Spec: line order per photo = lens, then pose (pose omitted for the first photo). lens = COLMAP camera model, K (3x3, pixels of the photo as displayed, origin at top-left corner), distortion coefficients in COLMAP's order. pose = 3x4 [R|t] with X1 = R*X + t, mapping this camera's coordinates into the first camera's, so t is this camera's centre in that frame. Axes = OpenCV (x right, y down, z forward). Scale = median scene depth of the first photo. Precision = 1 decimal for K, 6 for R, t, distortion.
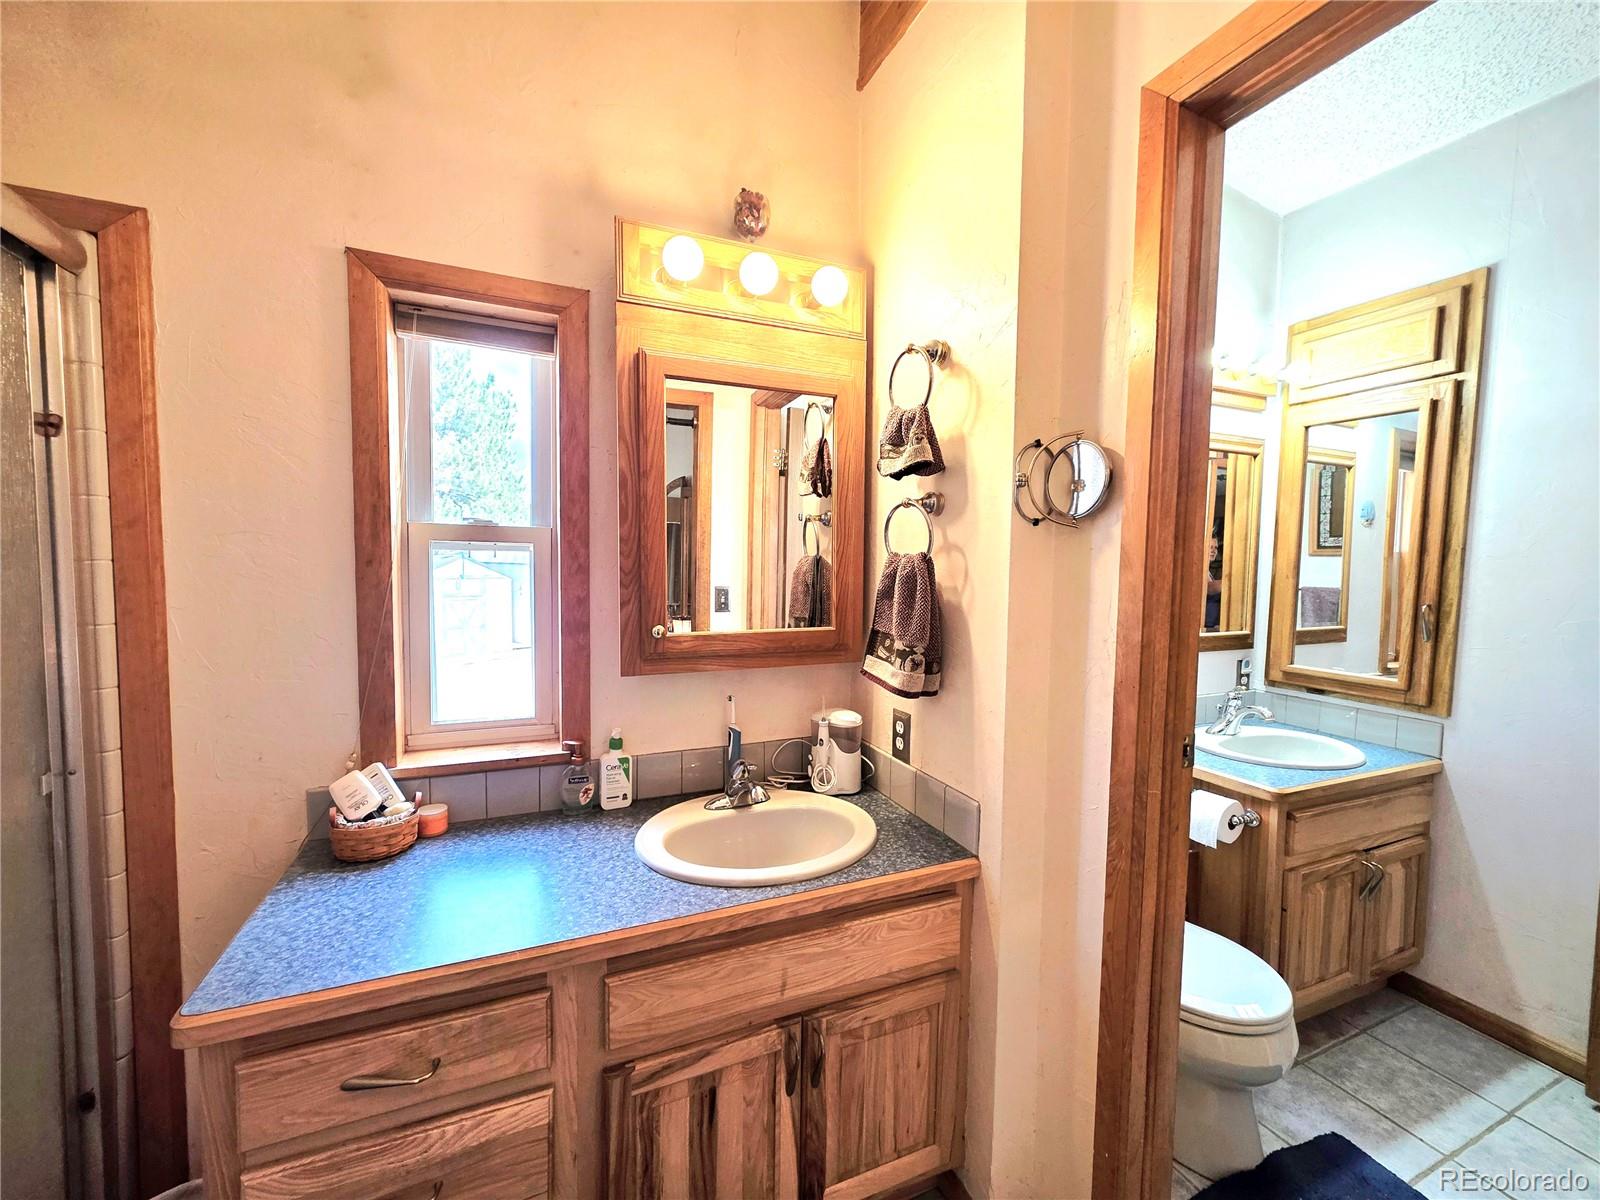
lens RADIAL K [[638.0, 0, 796.8], [0, 638.0, 602.9], [0, 0, 1]] dist [0.001708, 0.000455]
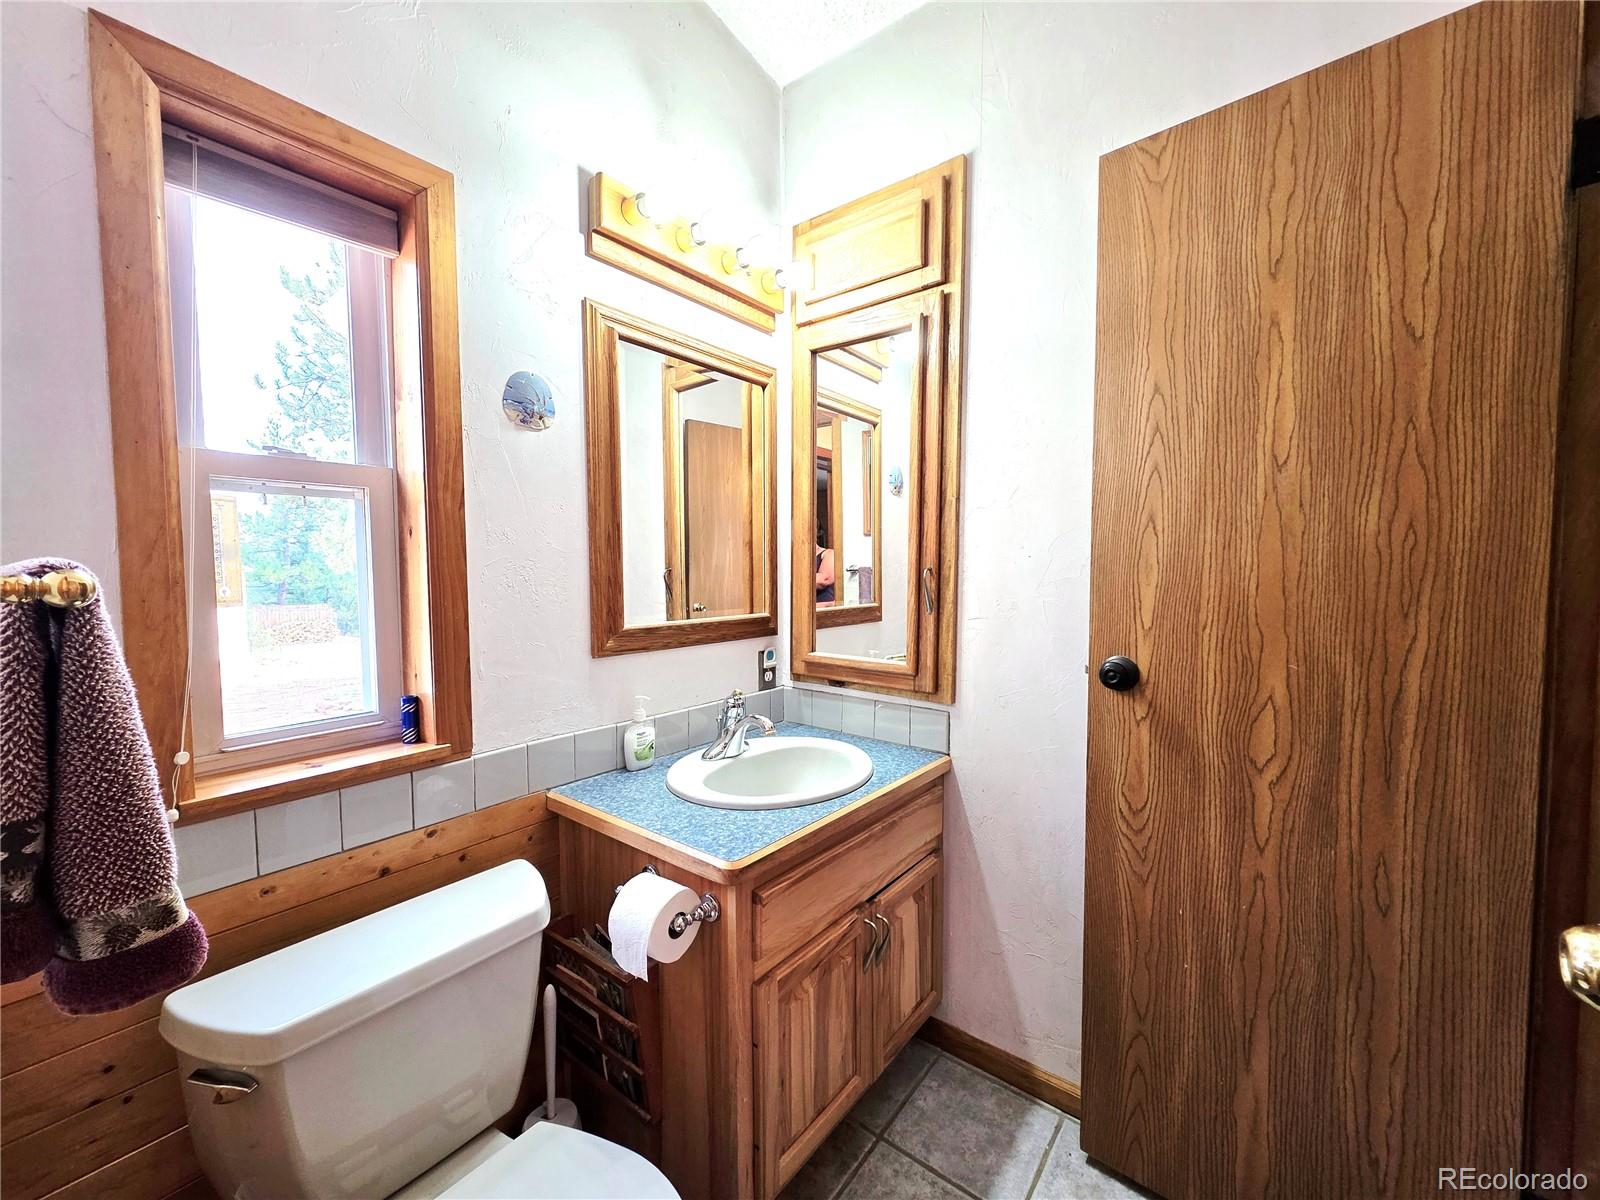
lens RADIAL K [[638.0, 0, 796.8], [0, 638.0, 602.9], [0, 0, 1]] dist [0.001708, 0.000455]
pose [[0.879219, -0.038218, 0.474883, 0.456962], [0.040444, 0.999166, 0.005532, 0.035733], [-0.474698, 0.014343, 0.880032, 0.370126]]
